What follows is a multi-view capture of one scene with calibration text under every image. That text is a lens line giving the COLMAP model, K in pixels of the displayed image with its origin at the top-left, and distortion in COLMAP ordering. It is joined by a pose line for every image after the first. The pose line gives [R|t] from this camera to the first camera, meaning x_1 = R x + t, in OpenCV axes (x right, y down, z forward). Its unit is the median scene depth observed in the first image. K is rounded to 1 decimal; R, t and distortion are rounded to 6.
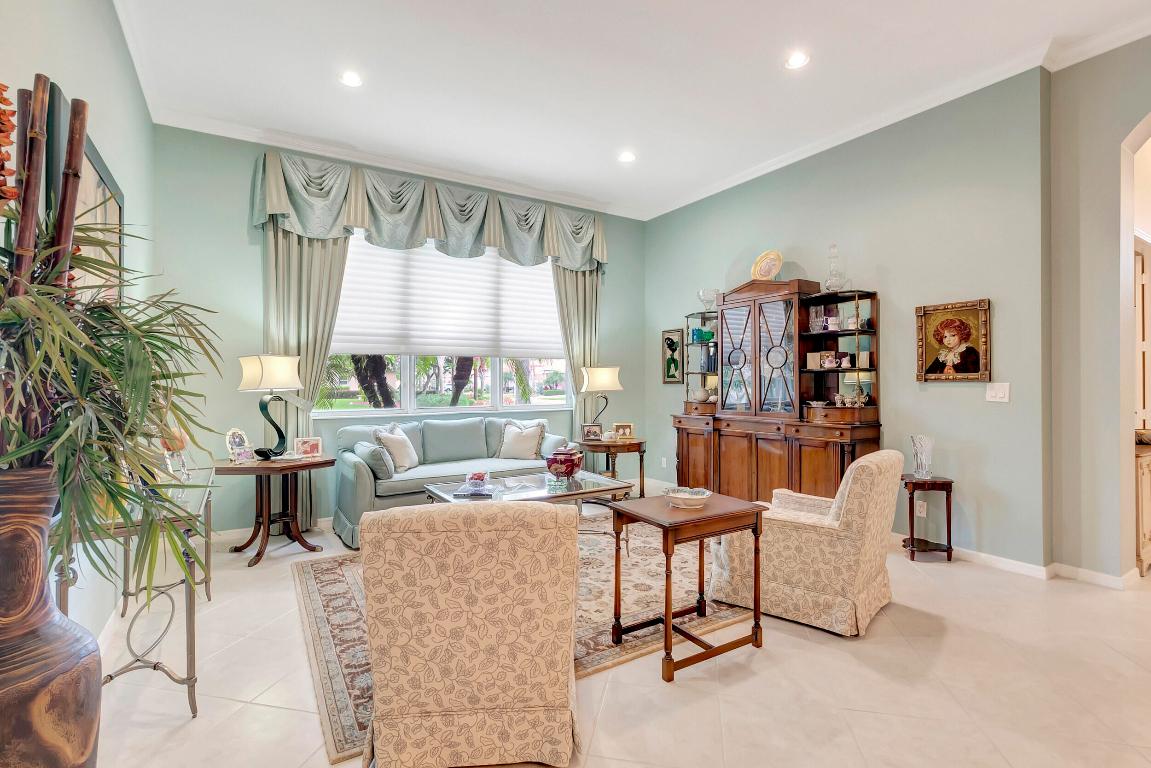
lens RADIAL K [[536.7, 0, 571.2], [0, 536.7, 380.2], [0, 0, 1]] dist [0.000067, -0.001809]
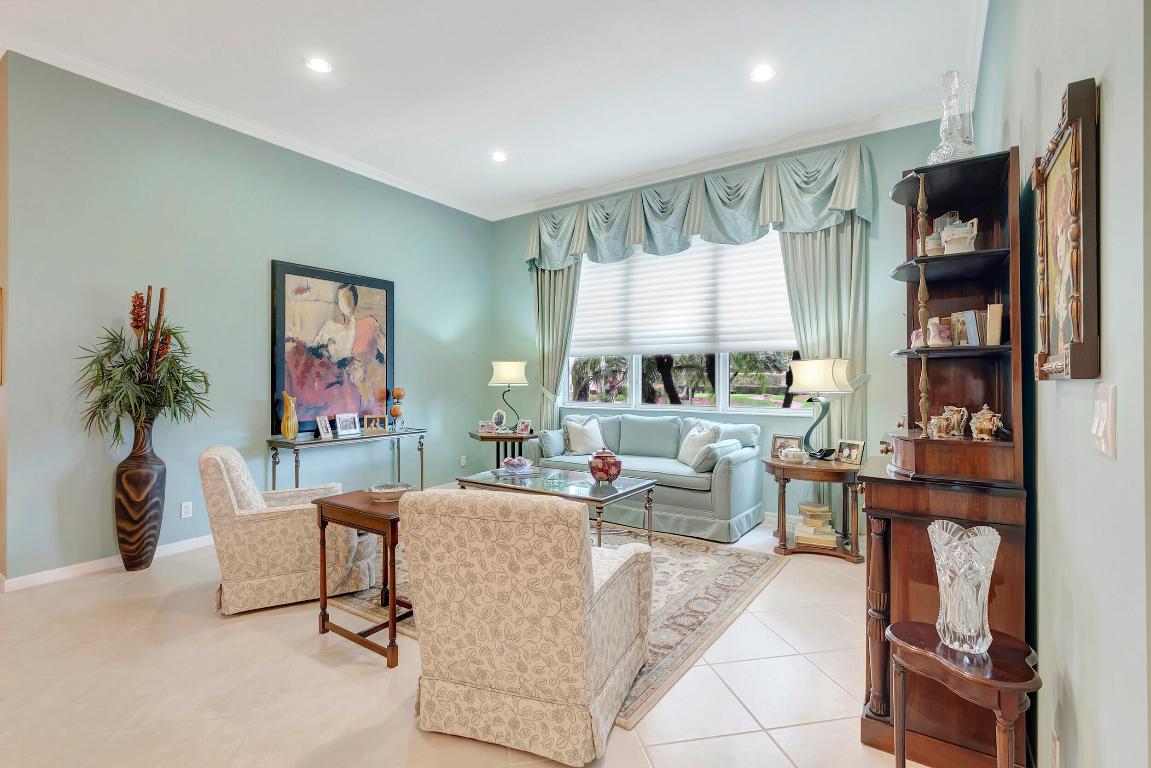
lens RADIAL K [[536.7, 0, 574.3], [0, 536.7, 377.6], [0, 0, 1]] dist [0.000067, -0.001809]
pose [[0.399423, -0.005806, -0.916748, 0.648468], [-0.000746, 0.999978, -0.006658, 0.005995], [0.916766, 0.003344, 0.399410, 0.455141]]
